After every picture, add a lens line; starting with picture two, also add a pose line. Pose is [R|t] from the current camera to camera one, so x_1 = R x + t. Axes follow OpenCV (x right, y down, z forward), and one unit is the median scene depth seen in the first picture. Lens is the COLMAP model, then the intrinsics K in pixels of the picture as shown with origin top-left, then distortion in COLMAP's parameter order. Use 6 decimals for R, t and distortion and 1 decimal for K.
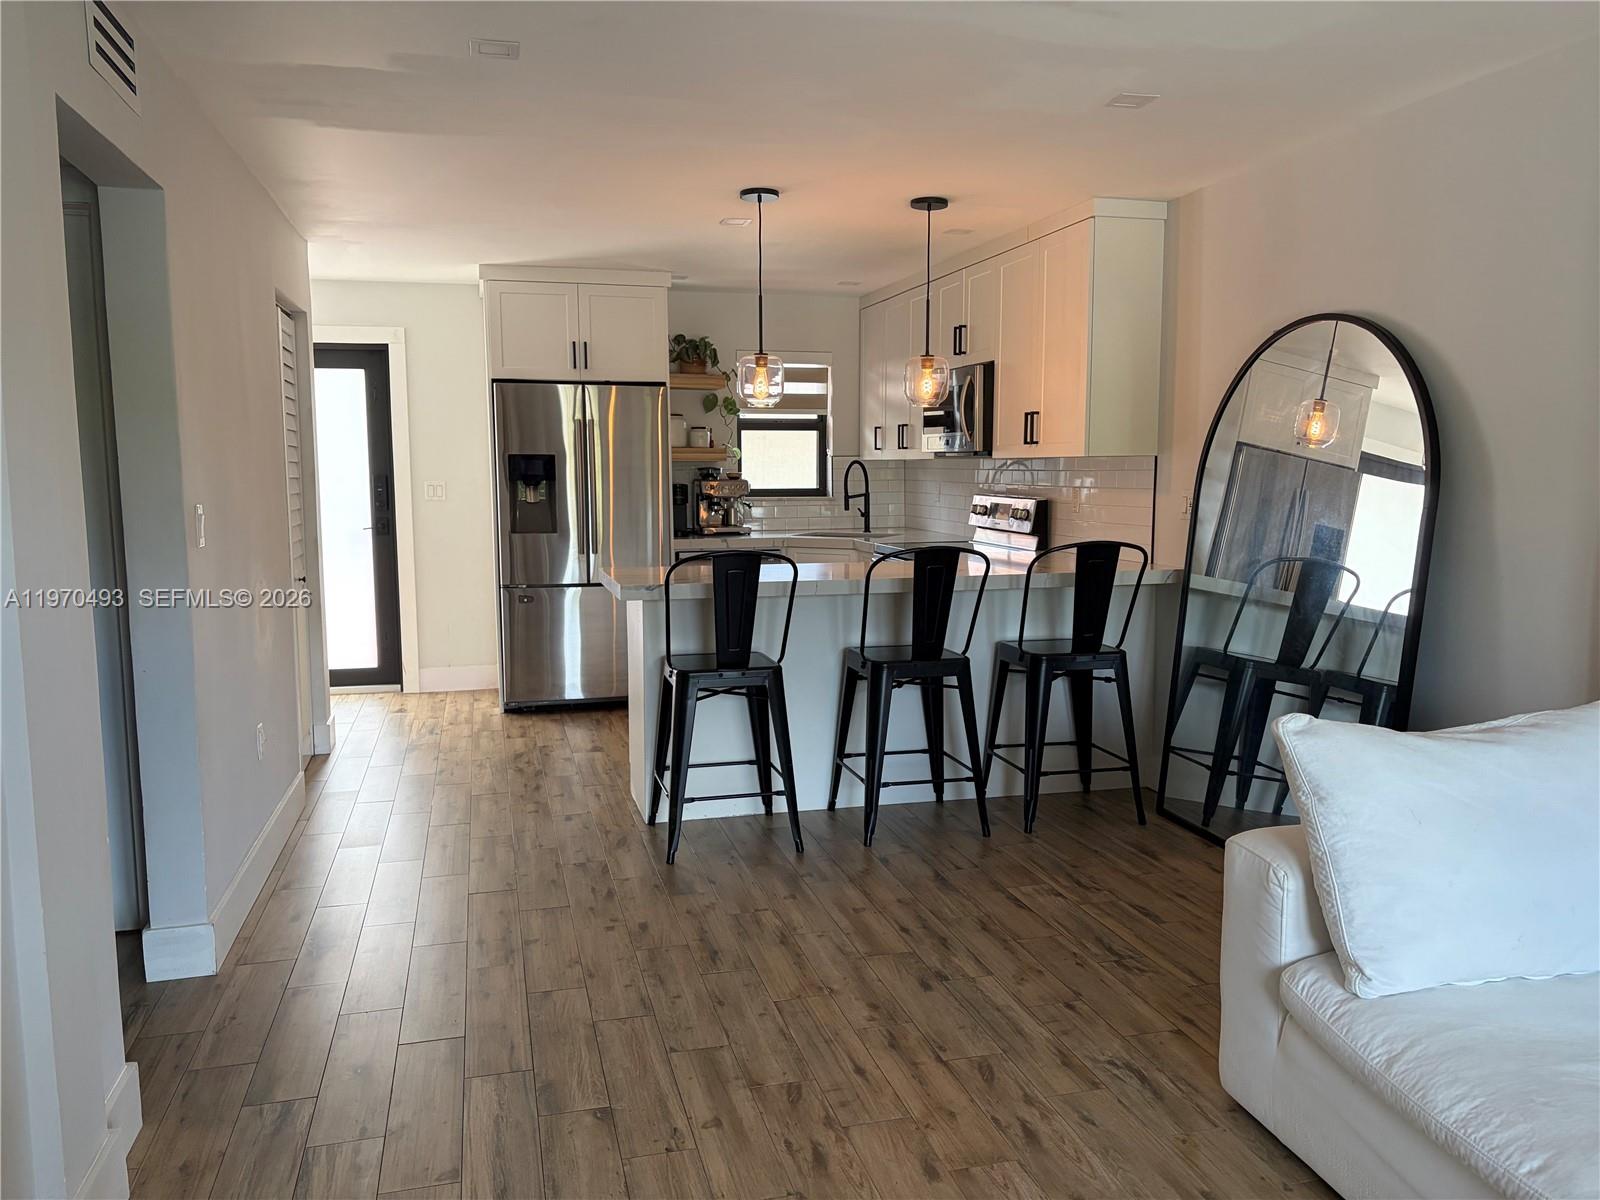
lens RADIAL K [[1204.8, 0, 799.6], [0, 1204.8, 607.4], [0, 0, 1]] dist [0.069235, -0.083683]
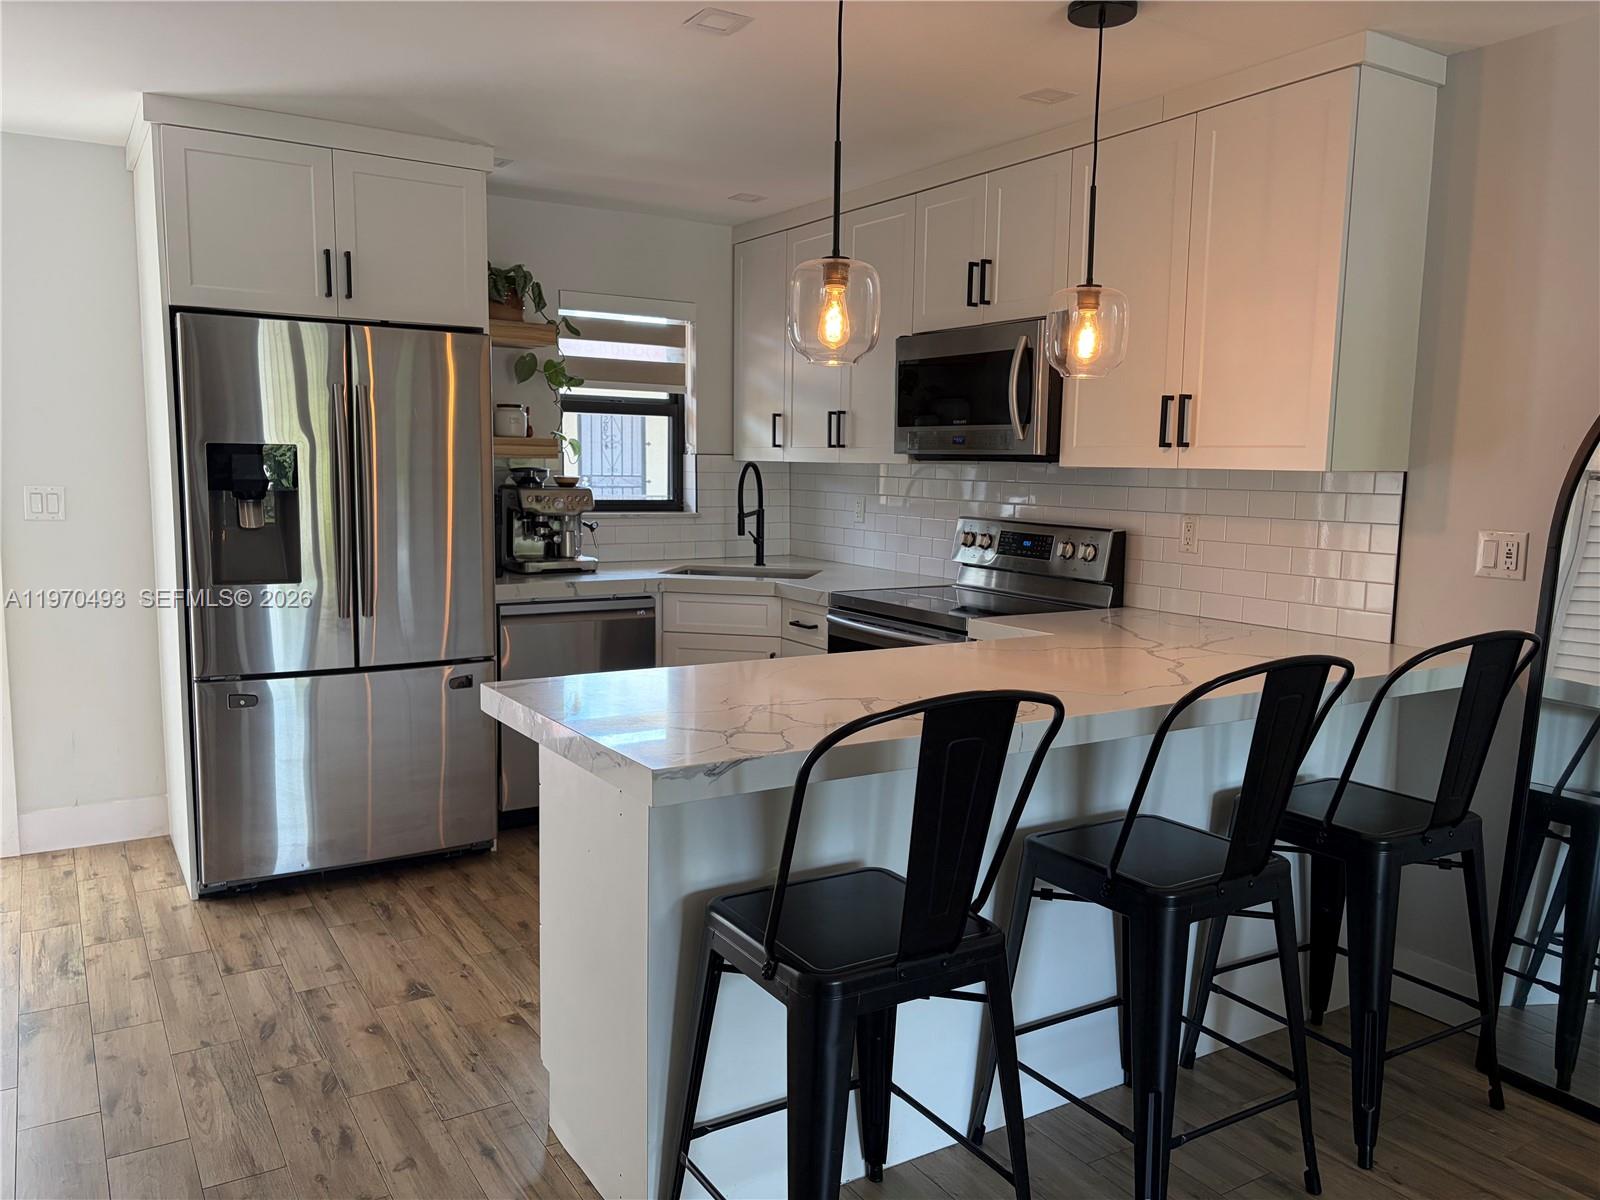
lens RADIAL K [[1204.8, 0, 799.6], [0, 1204.8, 607.4], [0, 0, 1]] dist [0.069235, -0.083683]
pose [[0.955388, -0.018292, 0.294788, -0.158774], [0.016504, 0.999827, 0.008554, -0.055165], [-0.294894, -0.003308, 0.955524, 0.418175]]
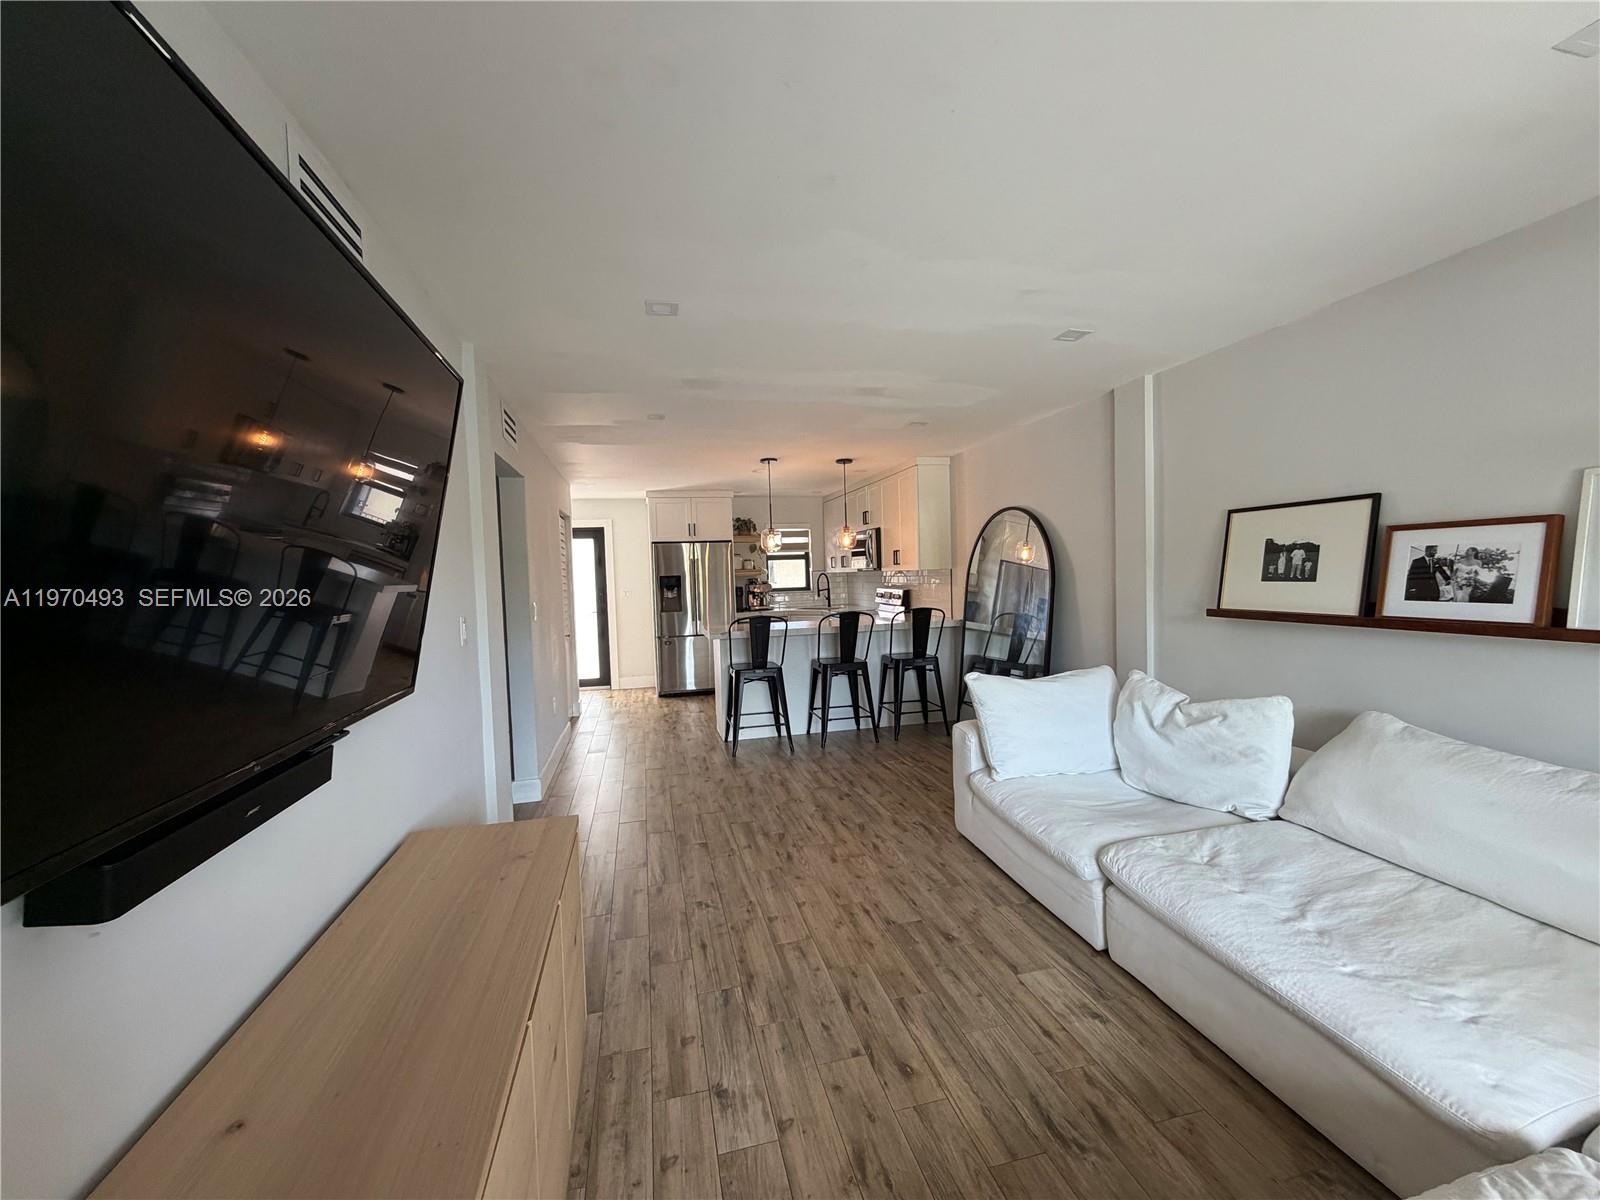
lens RADIAL K [[639.0, 0, 794.5], [0, 639.0, 600.5], [0, 0, 1]] dist [-0.000353, 0.000089]
pose [[0.999273, -0.028782, -0.025008, 0.029956], [0.026784, 0.996682, -0.076860, 0.012509], [0.027137, 0.076134, 0.996728, -0.138631]]
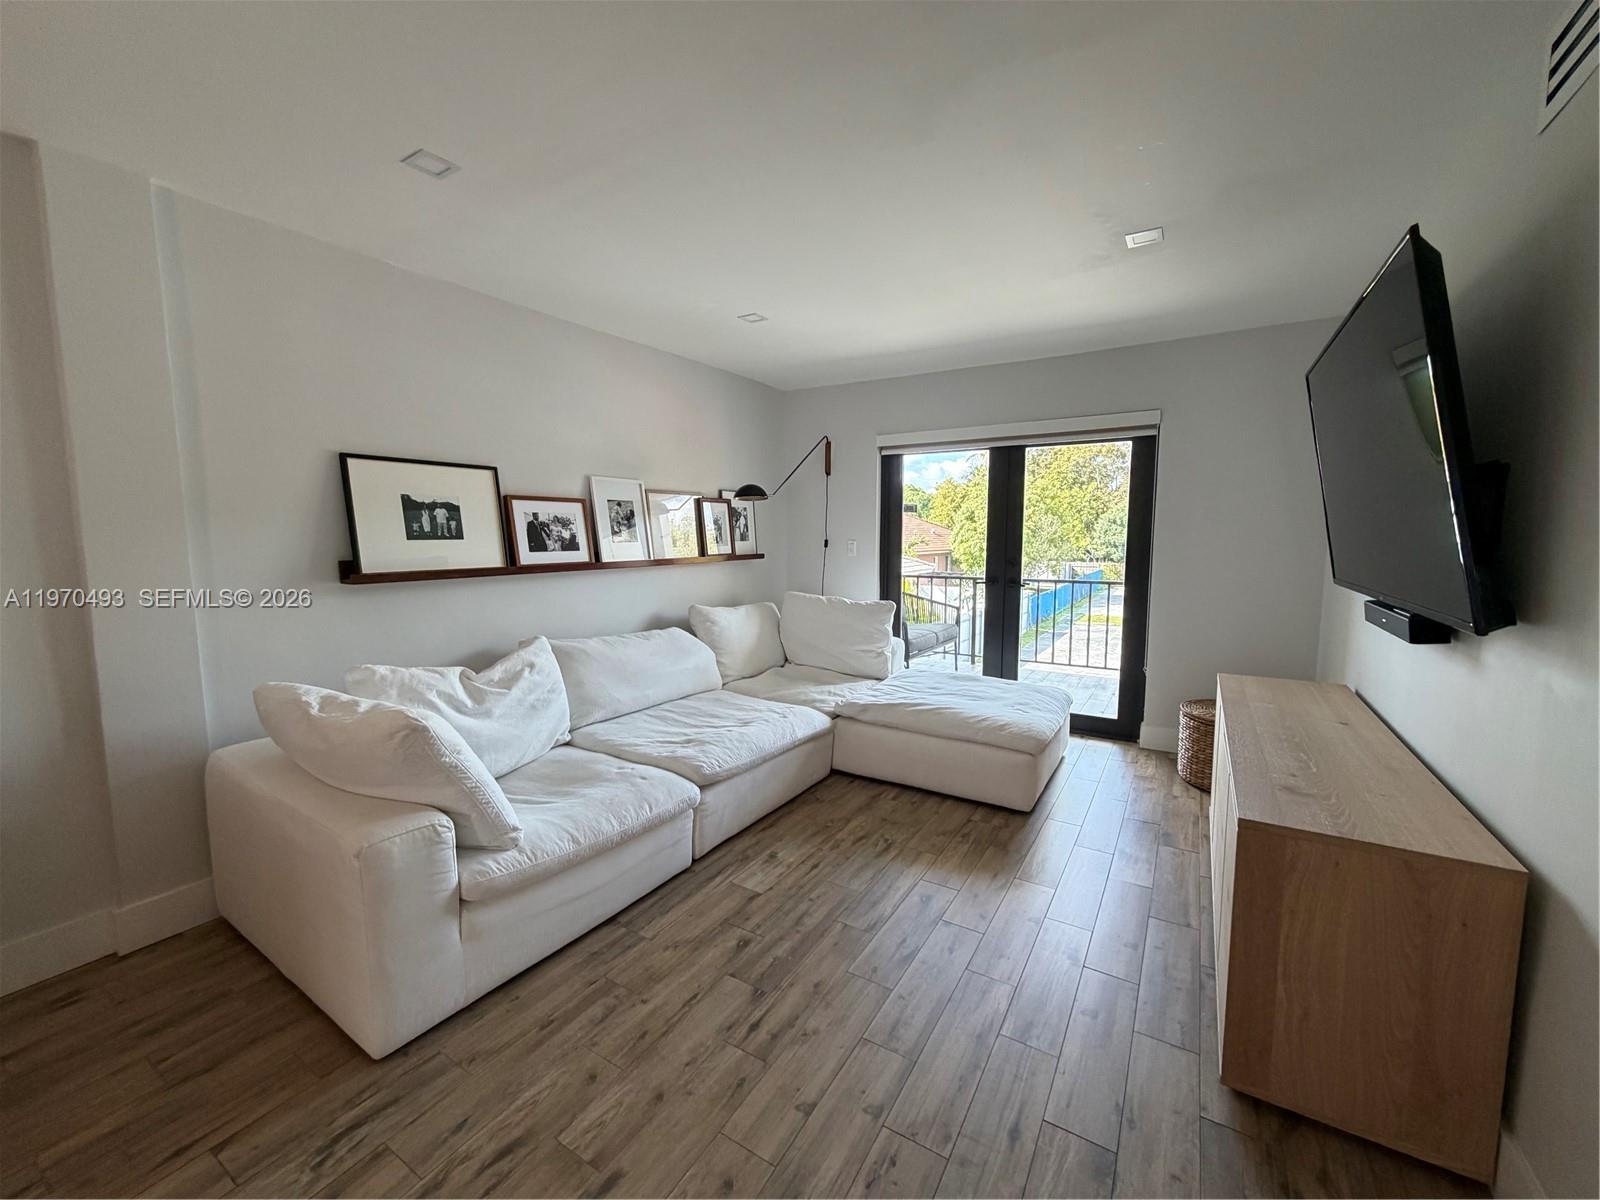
lens RADIAL K [[638.5, 0, 805.7], [0, 638.5, 600.4], [0, 0, 1]] dist [0.001796, -0.000416]
pose [[-0.693229, -0.073509, 0.716959, -0.146105], [0.089545, 0.978292, 0.186885, -0.046398], [-0.715133, 0.193754, -0.671598, 0.456874]]
